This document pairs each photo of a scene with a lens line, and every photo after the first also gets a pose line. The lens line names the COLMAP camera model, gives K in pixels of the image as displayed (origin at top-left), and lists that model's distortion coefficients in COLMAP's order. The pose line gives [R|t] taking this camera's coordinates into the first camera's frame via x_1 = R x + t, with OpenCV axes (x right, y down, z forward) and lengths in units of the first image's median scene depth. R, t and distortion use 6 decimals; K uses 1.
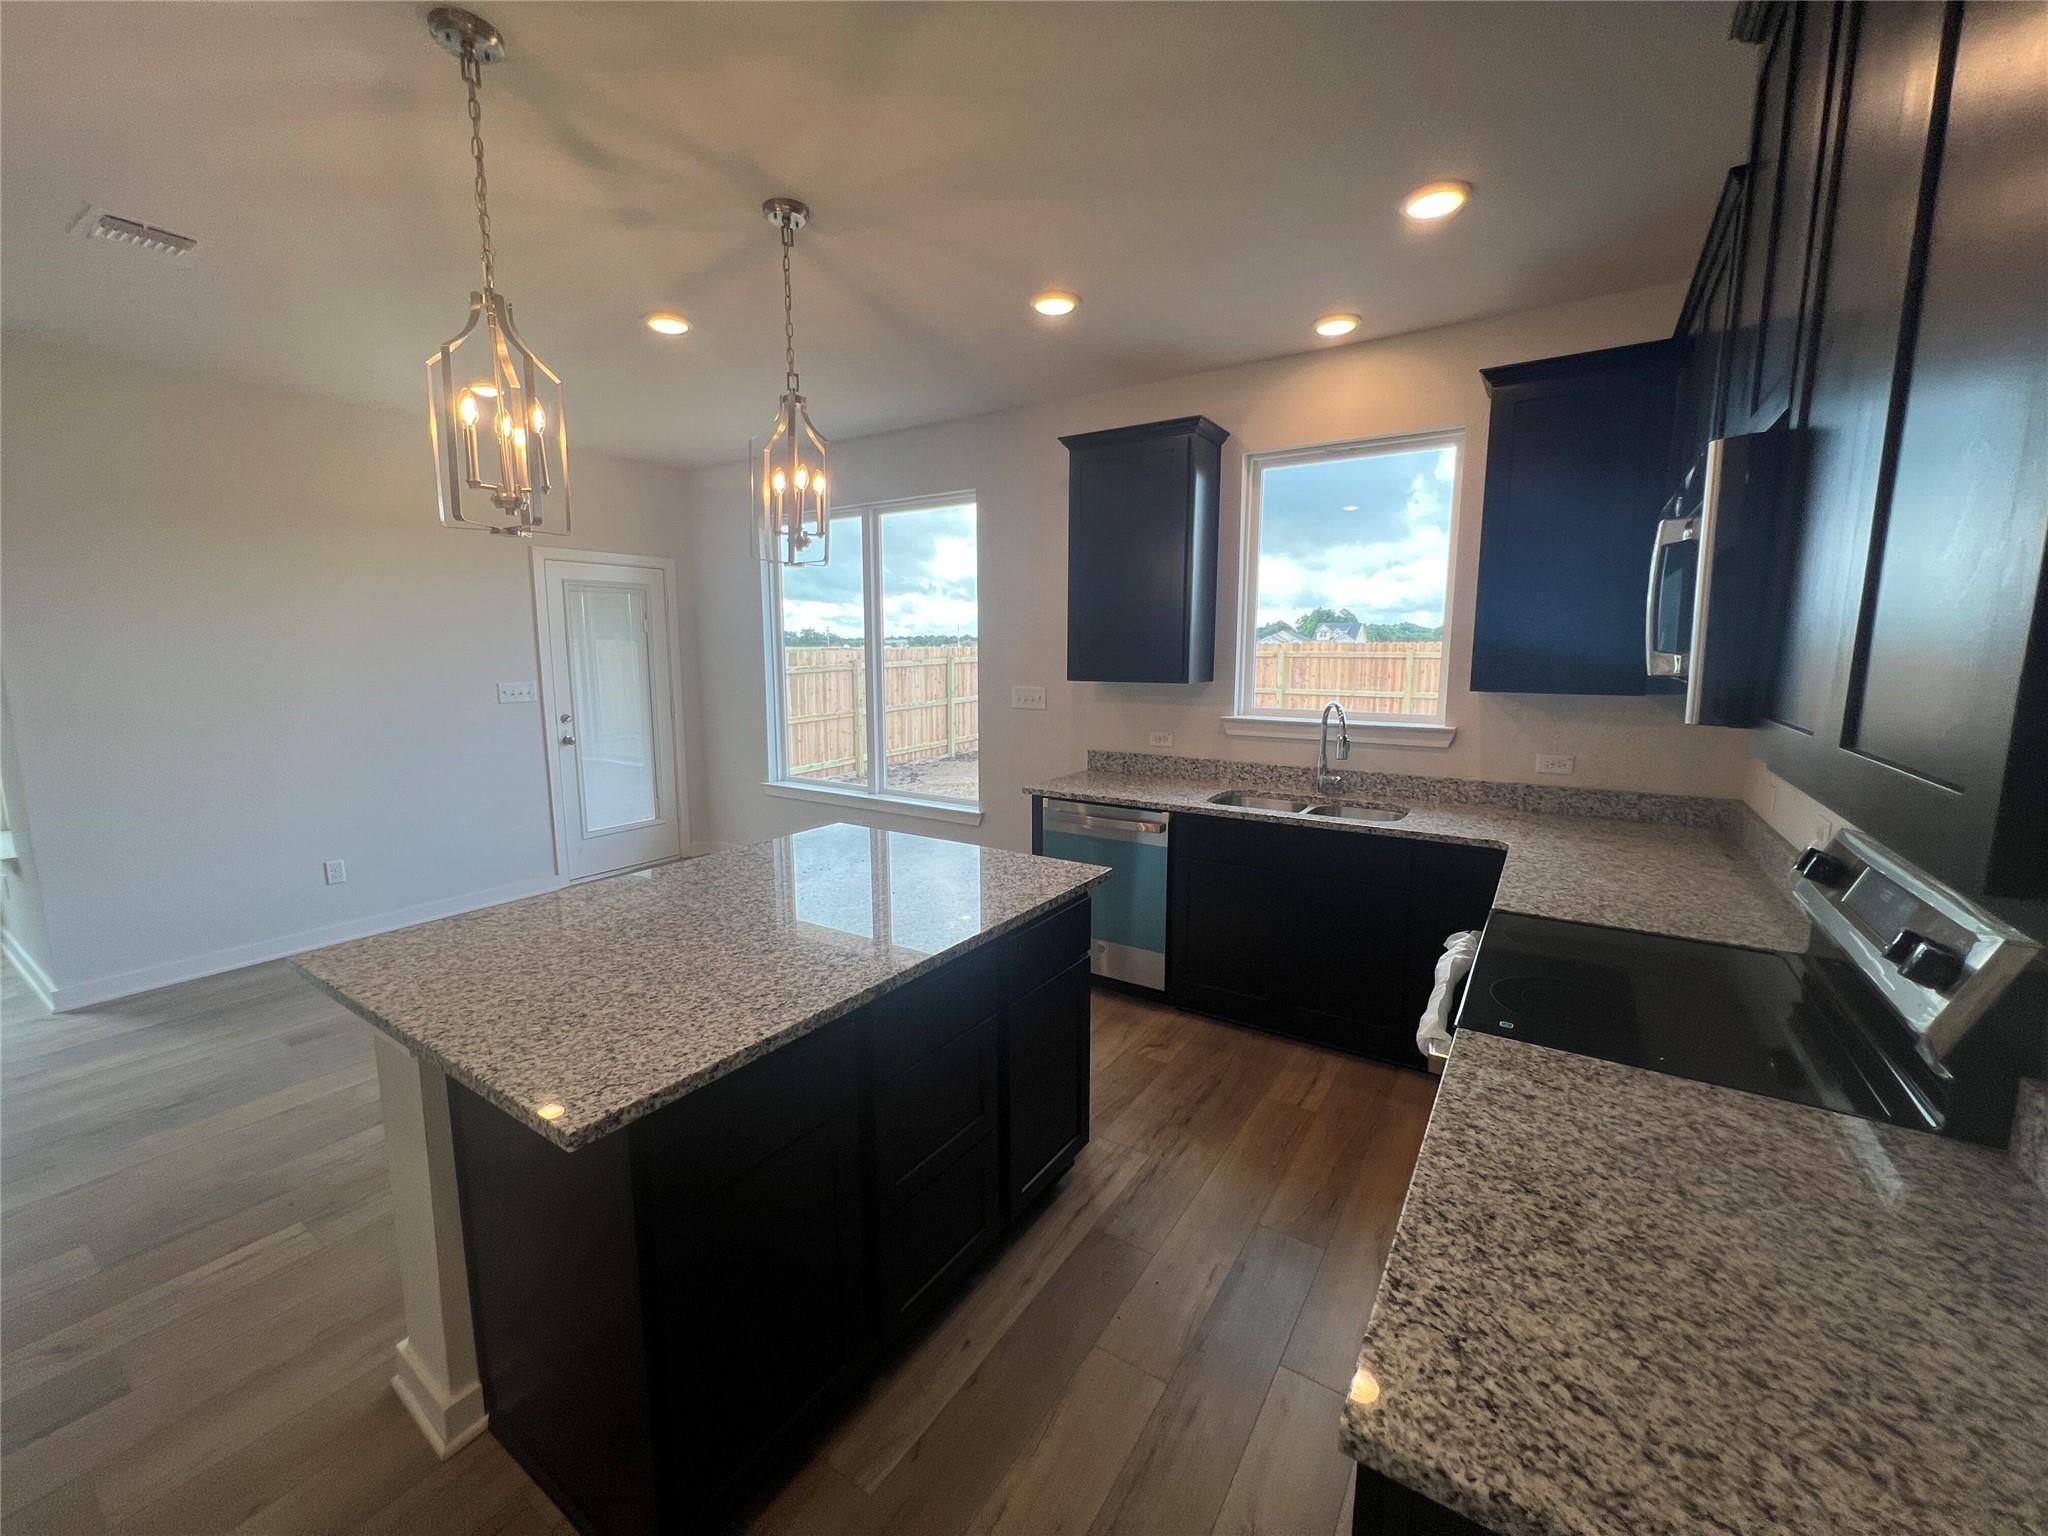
lens RADIAL K [[821.7, 0, 1023.9], [0, 821.7, 766.4], [0, 0, 1]] dist [0.002253, 0.000277]
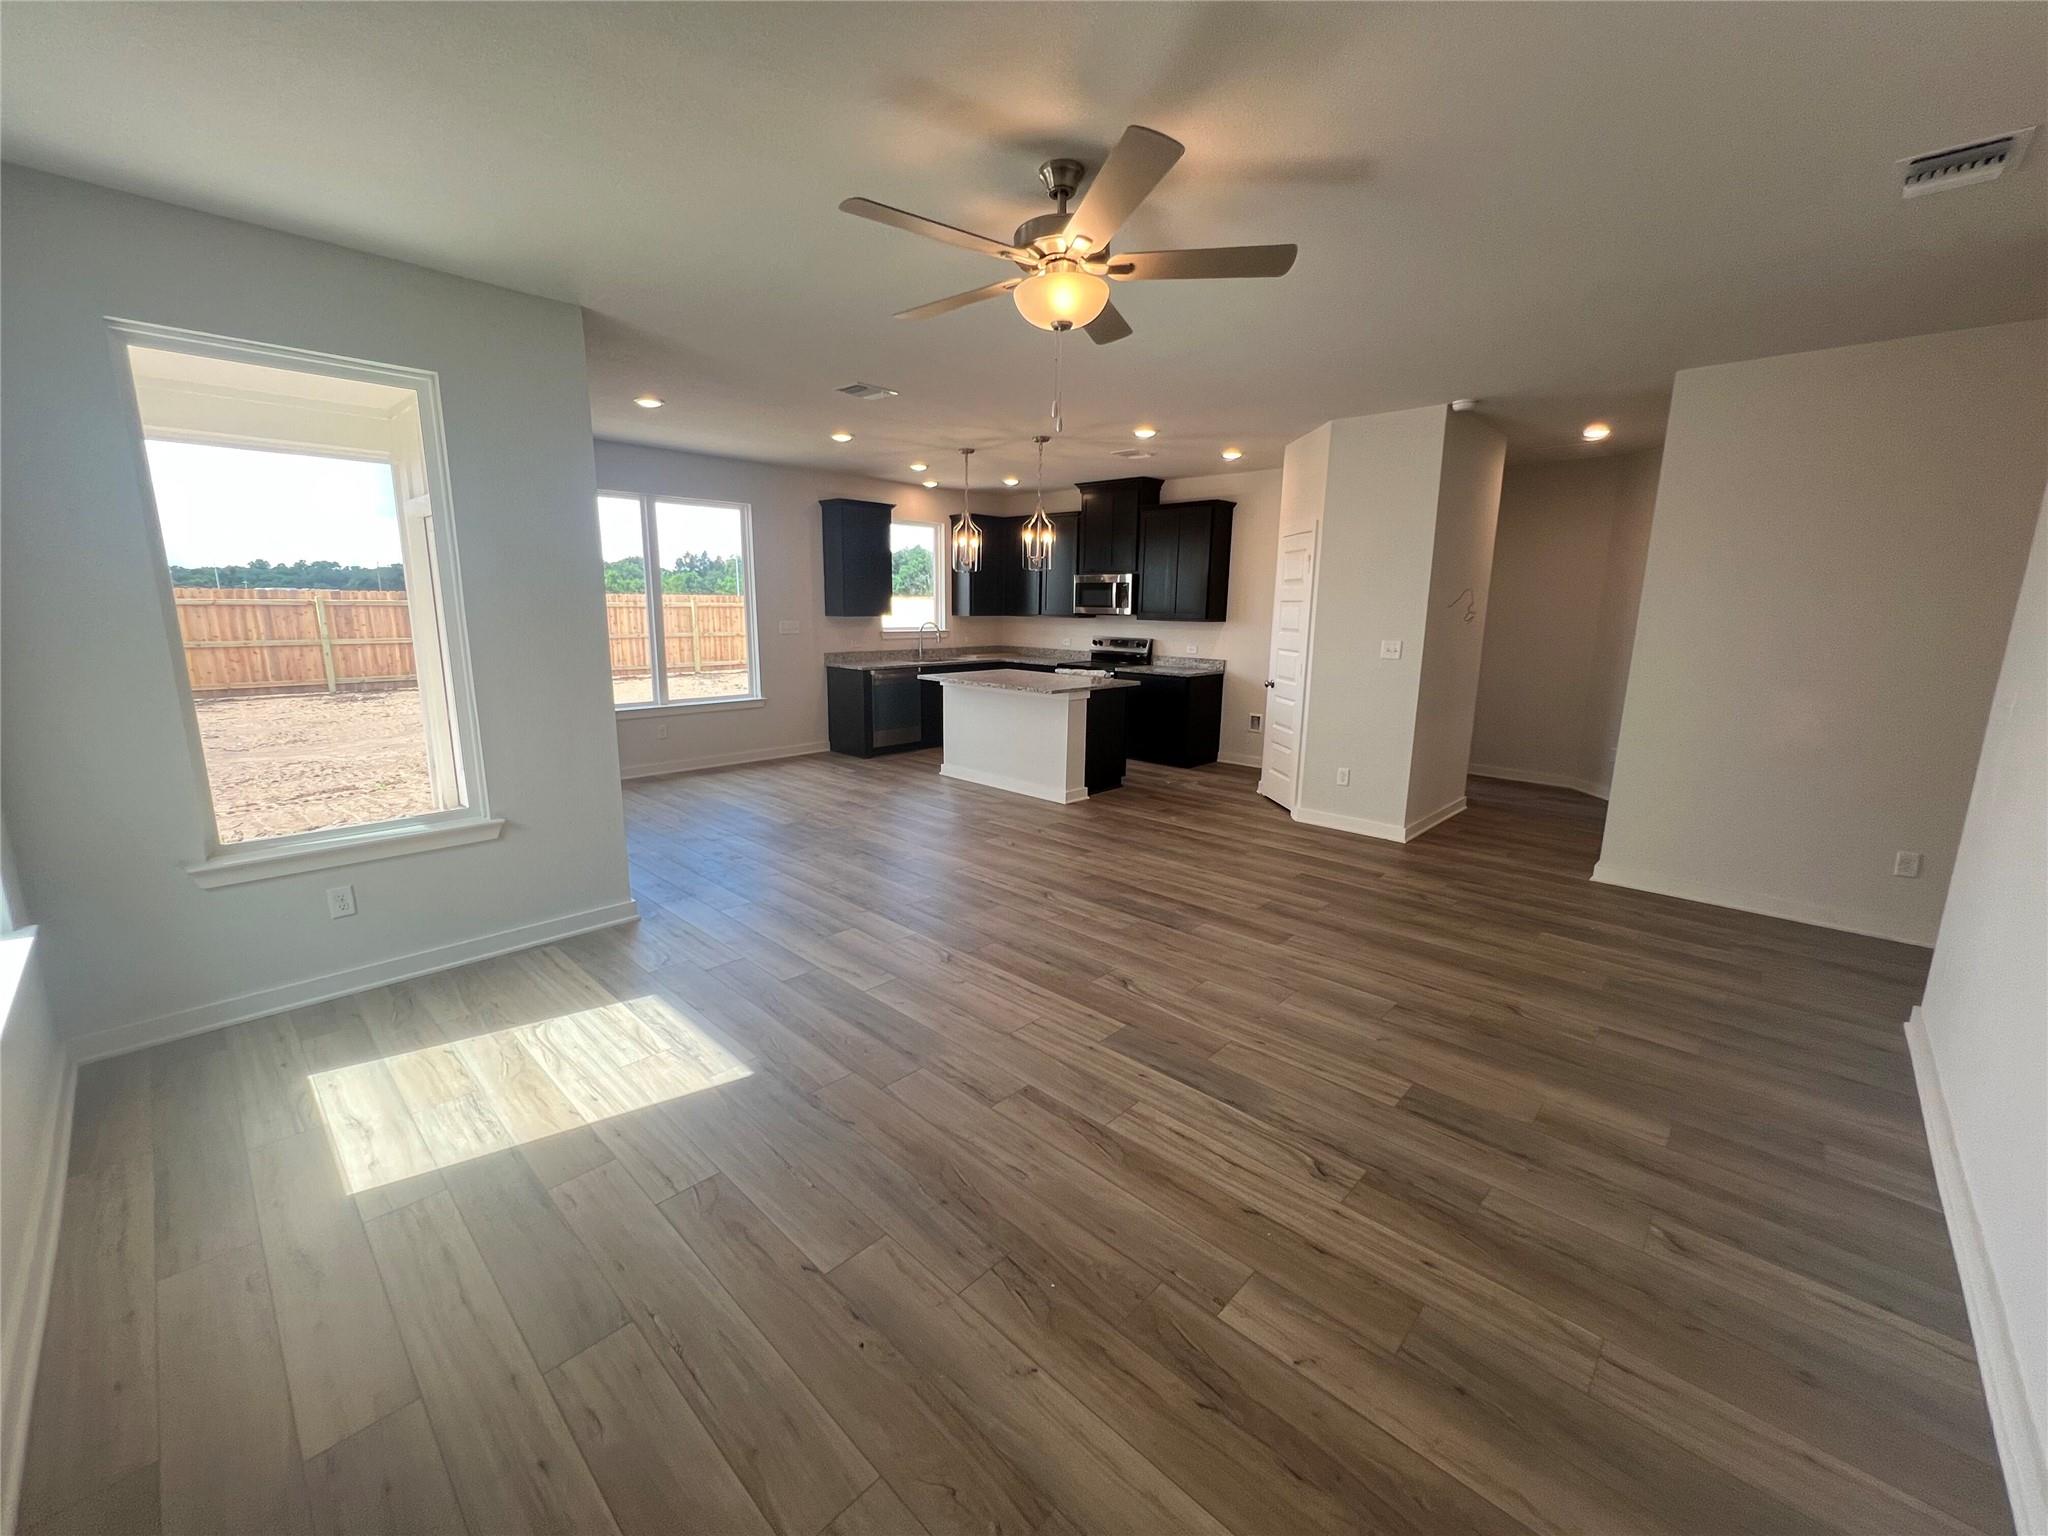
lens RADIAL K [[821.7, 0, 1026.2], [0, 821.7, 763.0], [0, 0, 1]] dist [0.002253, 0.000277]
pose [[0.174213, -0.195168, 0.965173, -1.691363], [0.136444, 0.975491, 0.172627, -0.035089], [-0.975209, 0.101618, 0.196572, 0.168286]]
